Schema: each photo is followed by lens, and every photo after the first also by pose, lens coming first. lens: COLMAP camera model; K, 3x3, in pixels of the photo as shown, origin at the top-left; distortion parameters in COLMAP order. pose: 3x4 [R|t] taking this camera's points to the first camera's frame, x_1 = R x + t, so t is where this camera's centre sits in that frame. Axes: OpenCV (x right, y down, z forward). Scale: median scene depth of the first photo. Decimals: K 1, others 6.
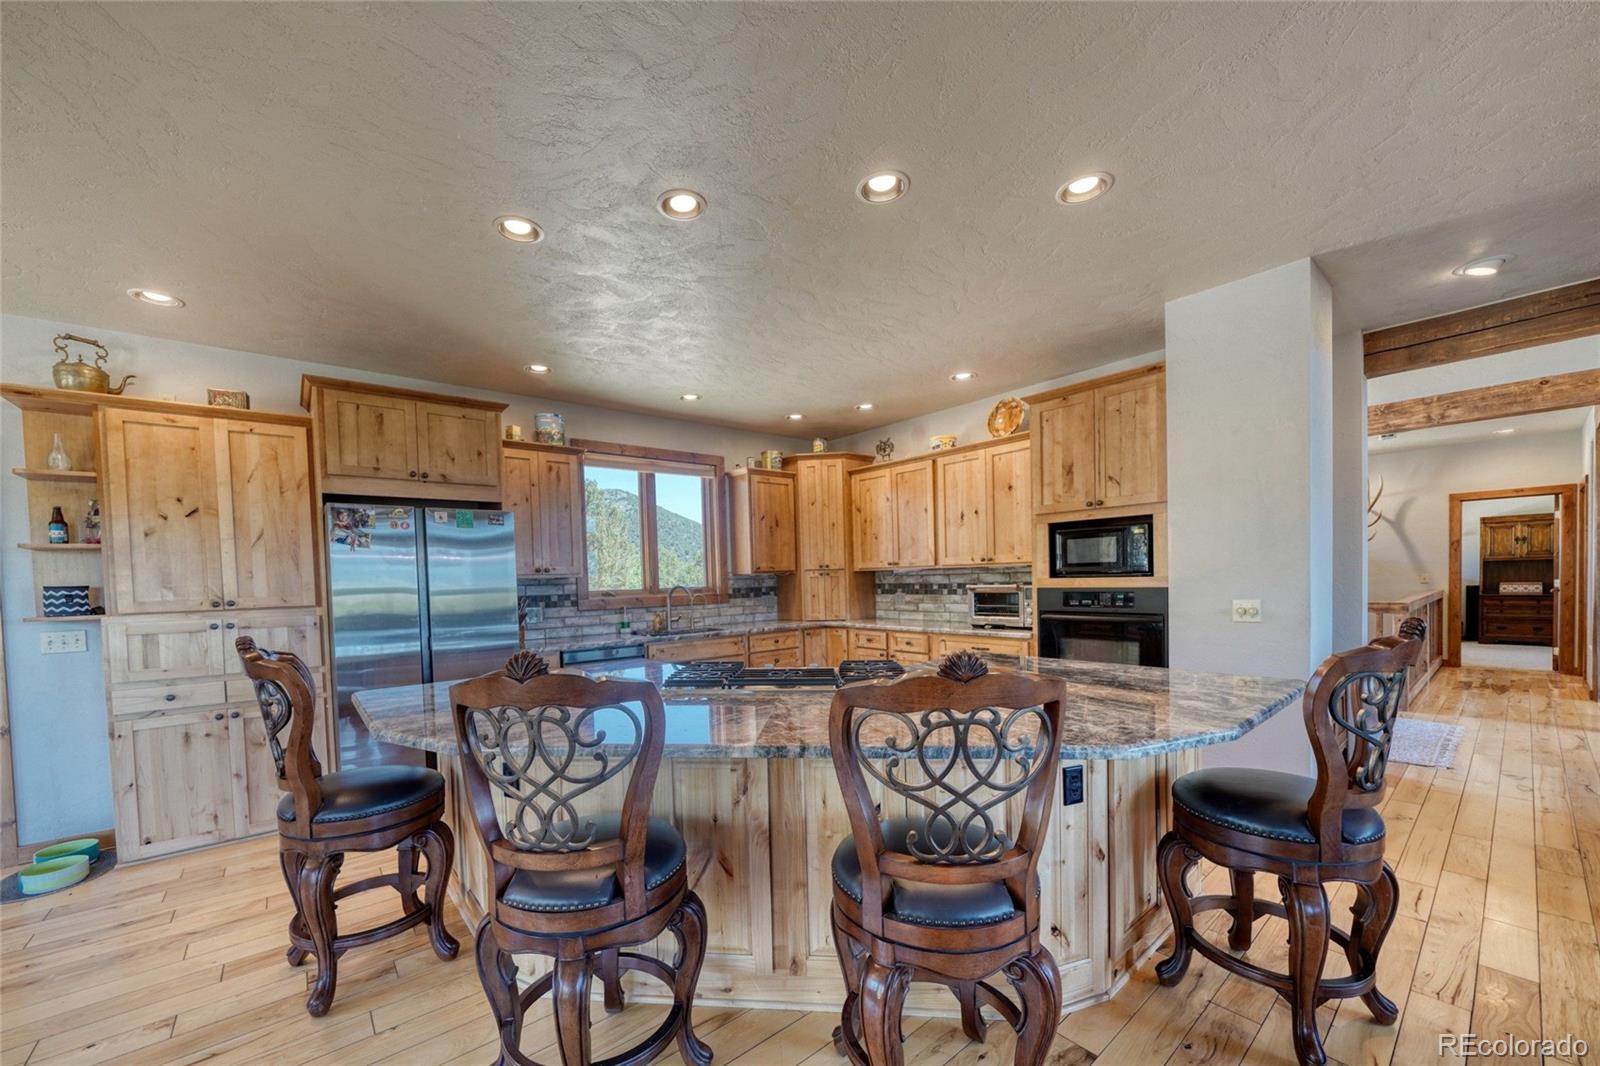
lens RADIAL K [[607.6, 0, 782.6], [0, 607.6, 596.3], [0, 0, 1]] dist [0.000123, -0.000188]
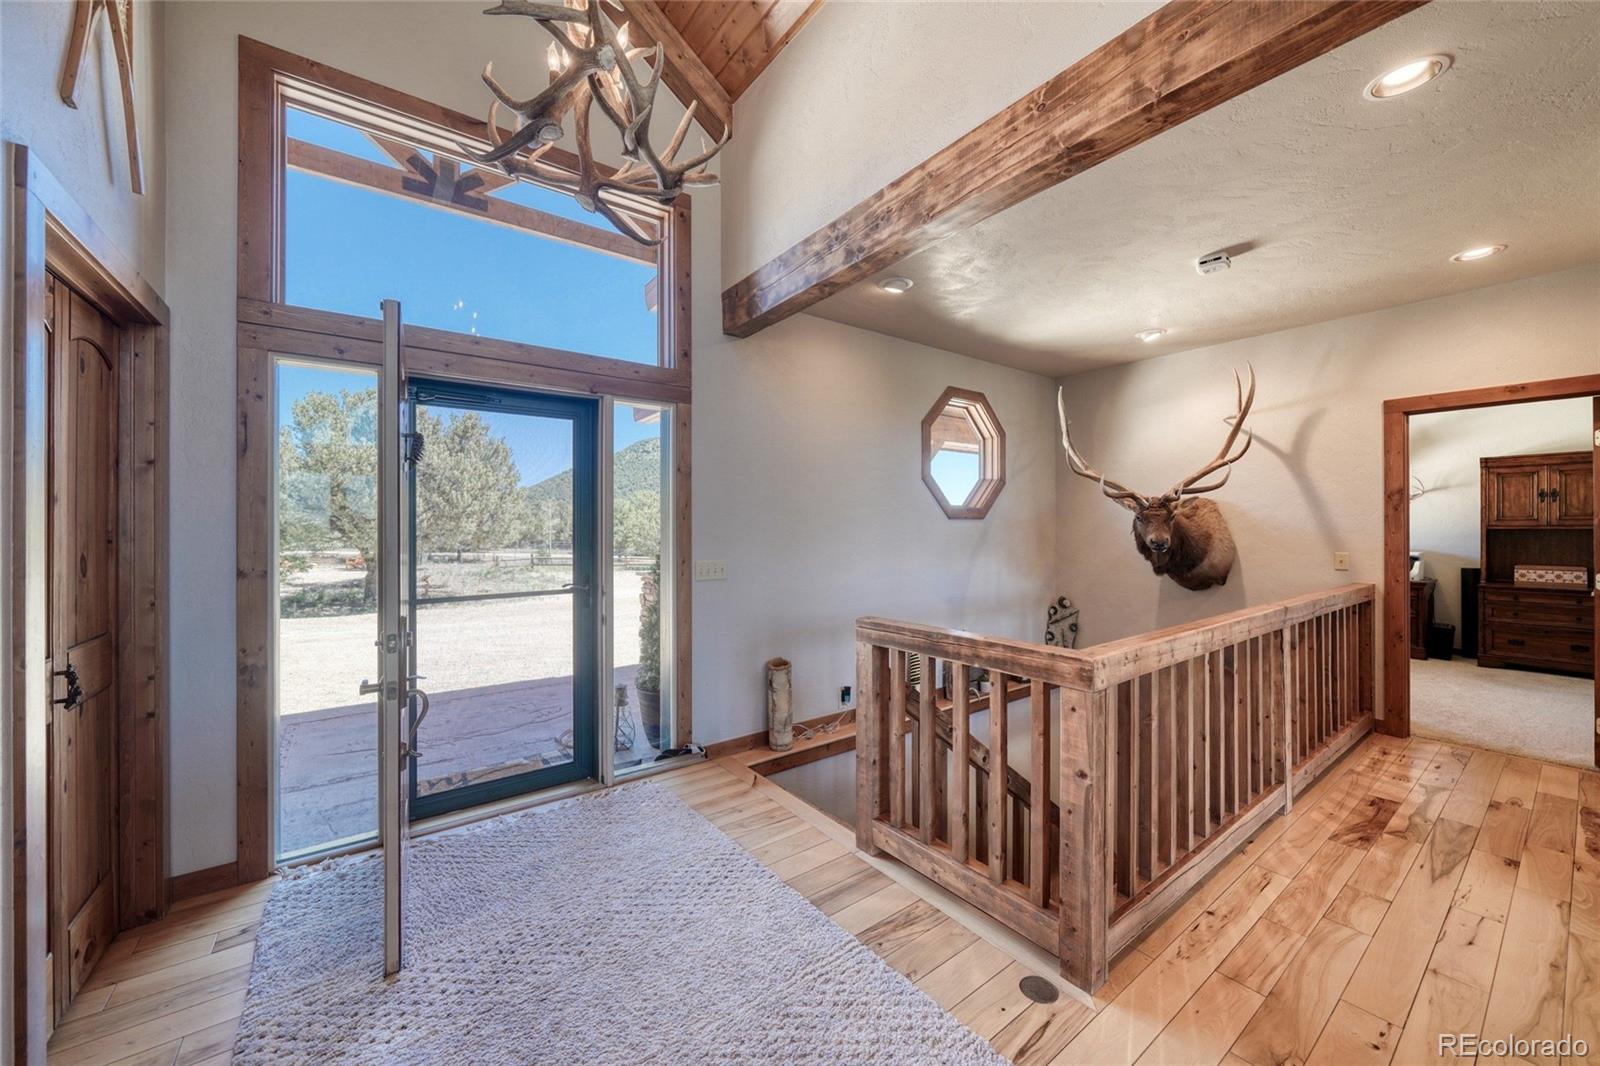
lens RADIAL K [[592.4, 0, 798.7], [0, 592.4, 528.0], [0, 0, 1]] dist [-0.002737, -0.000203]
pose [[0.998451, 0.021747, -0.051220, 0.941217], [-0.023285, 0.999290, -0.029624, -0.049154], [0.050540, 0.030771, 0.998248, 0.711745]]
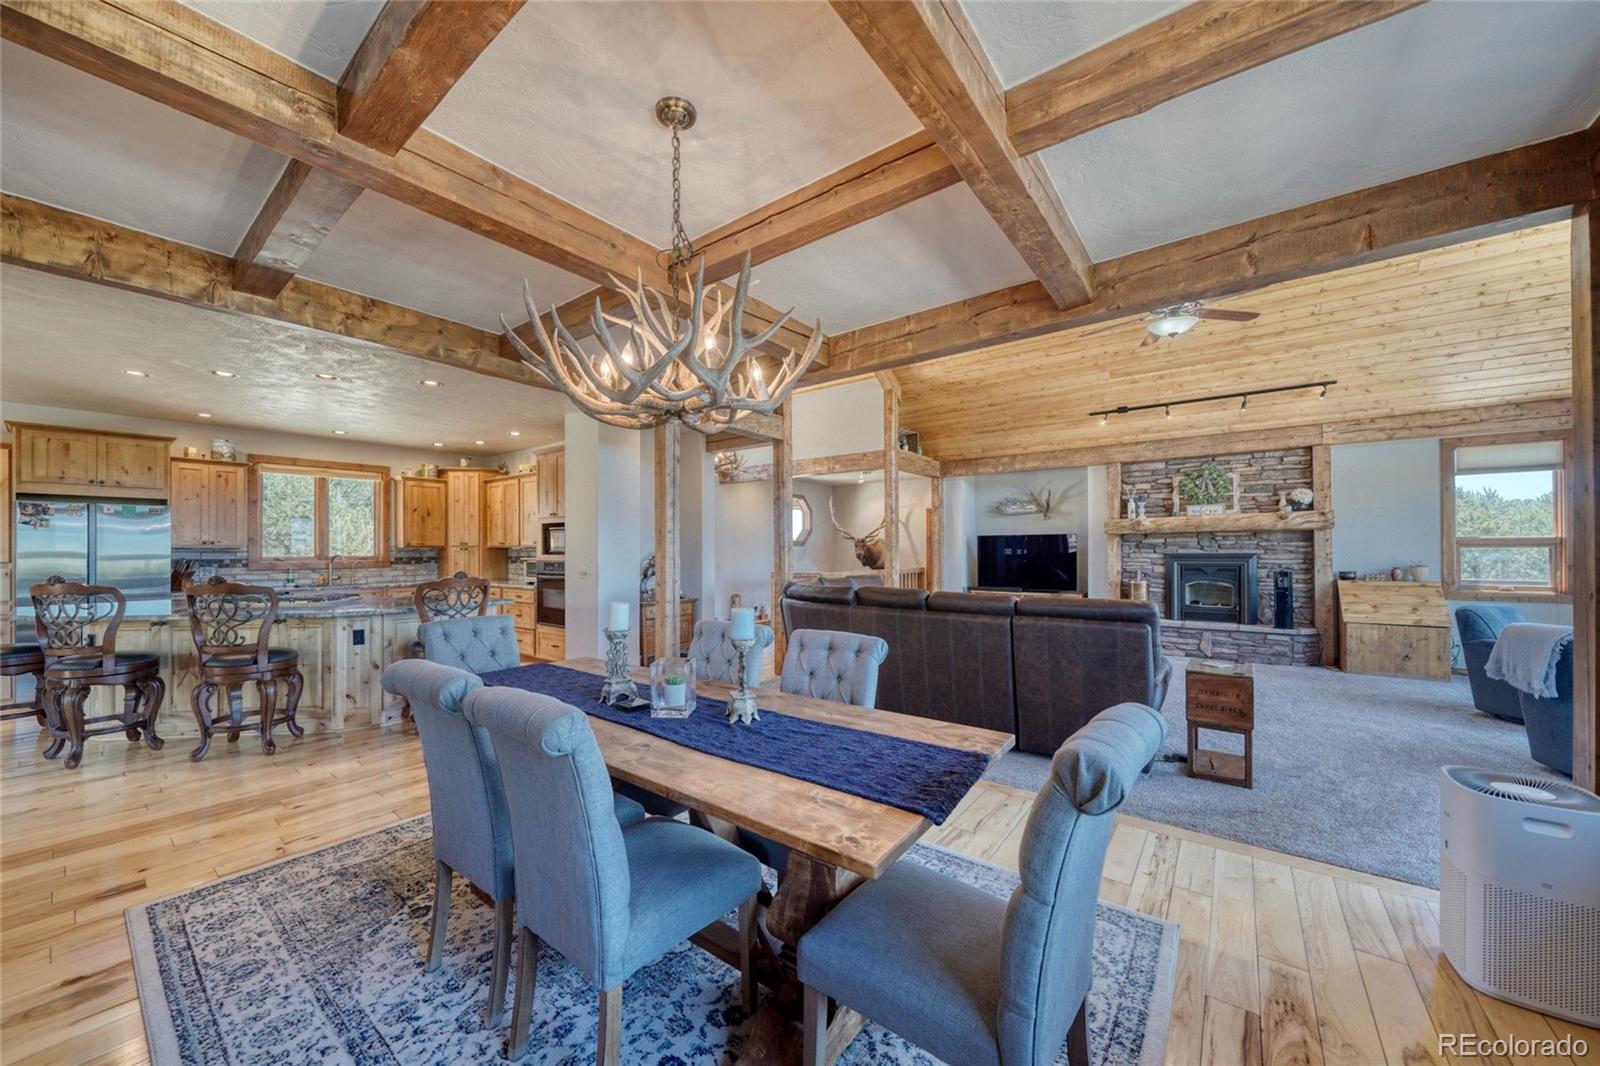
lens RADIAL K [[576.8, 0, 789.6], [0, 576.8, 548.1], [0, 0, 1]] dist [-0.002155, -0.000229]
pose [[0.975757, 0.023311, 0.217613, 0.615620], [-0.015410, 0.999161, -0.037937, 0.002726], [-0.218315, 0.033664, 0.975298, -0.624200]]
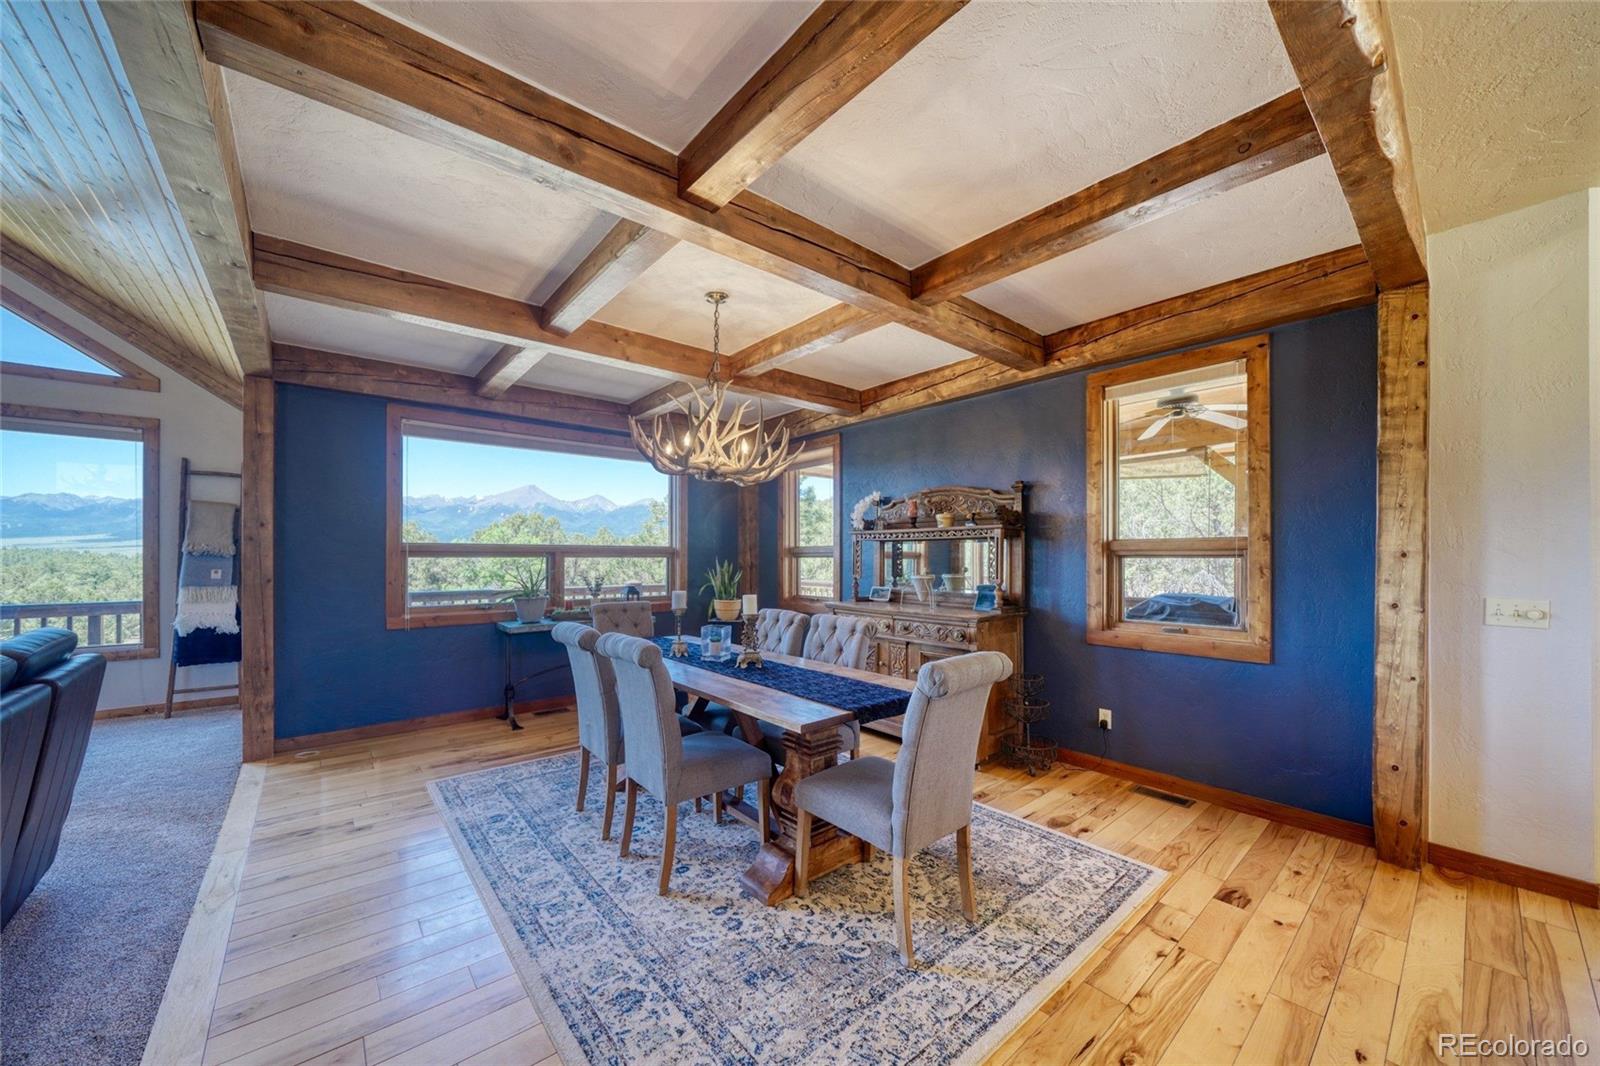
lens RADIAL K [[573.3, 0, 780.5], [0, 573.3, 558.9], [0, 0, 1]] dist [-0.004982, 0.000008]
pose [[-0.999689, 0.023598, 0.008025, 0.551719], [0.023853, 0.999161, 0.033291, -0.025143], [-0.007233, 0.033472, -0.999413, 0.376723]]
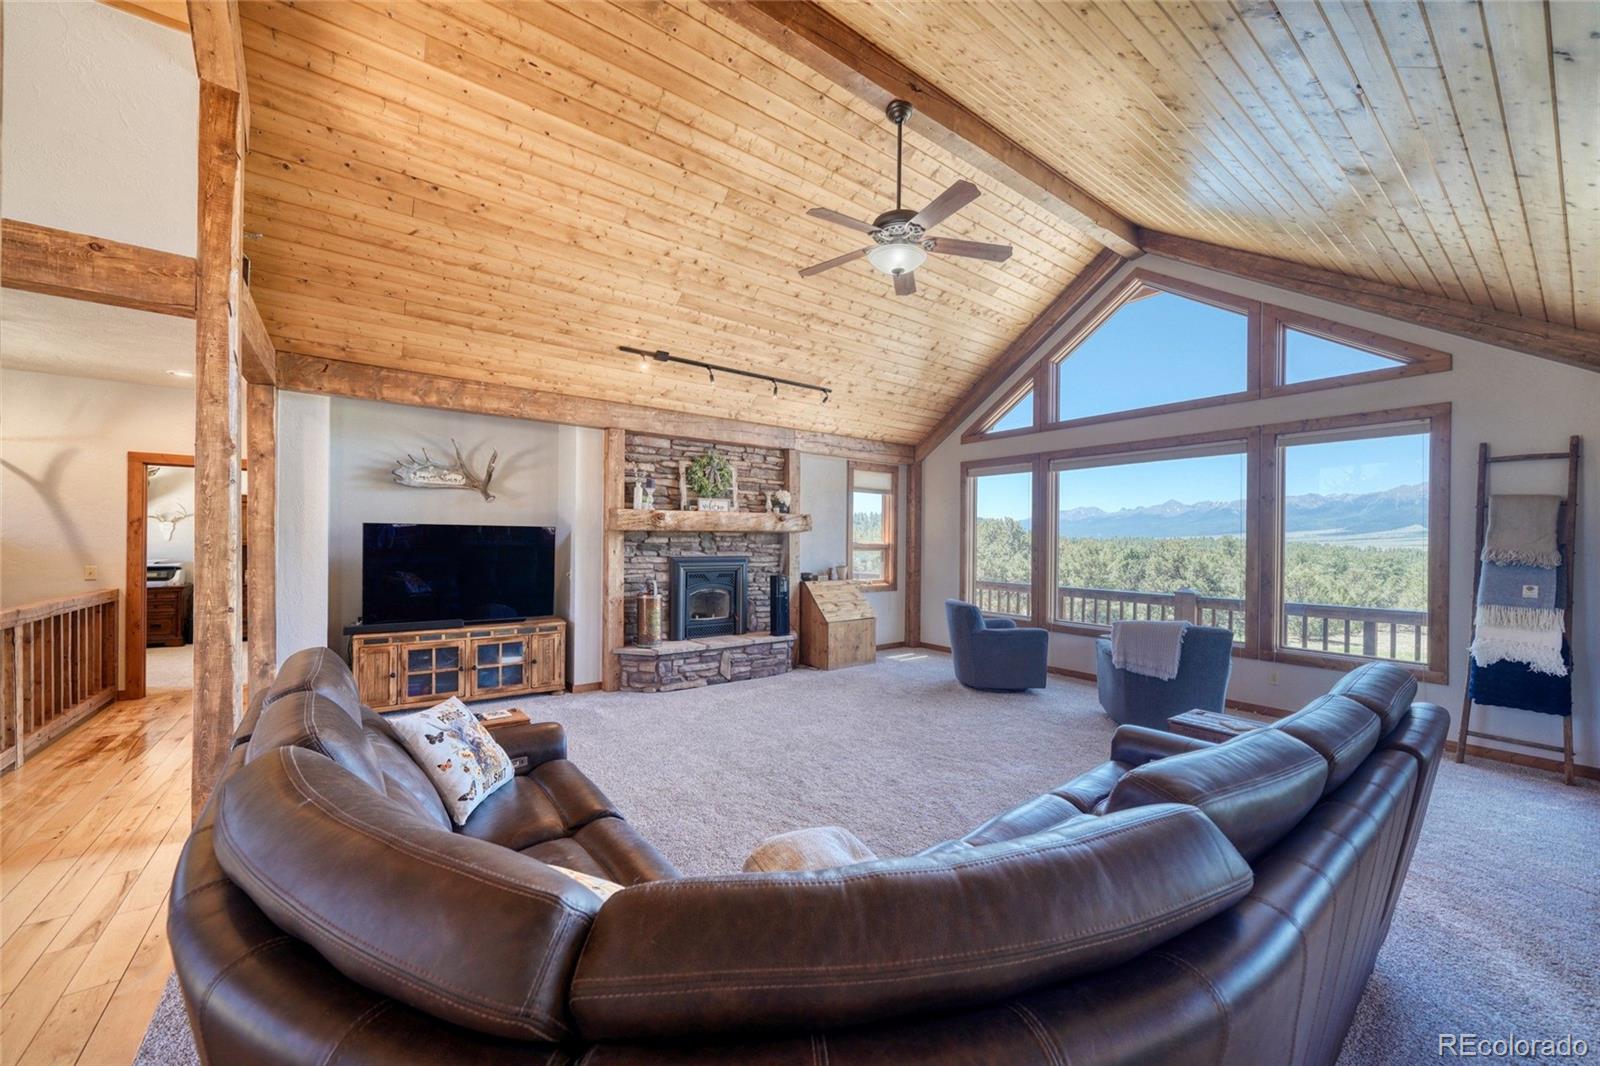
lens RADIAL K [[591.2, 0, 787.7], [0, 591.2, 542.5], [0, 0, 1]] dist [-0.002422, -0.000075]
pose [[0.061002, 0.025670, 0.997808, 0.710809], [0.017973, 0.999479, -0.026812, -0.048367], [-0.997976, 0.019569, 0.060509, 0.311414]]
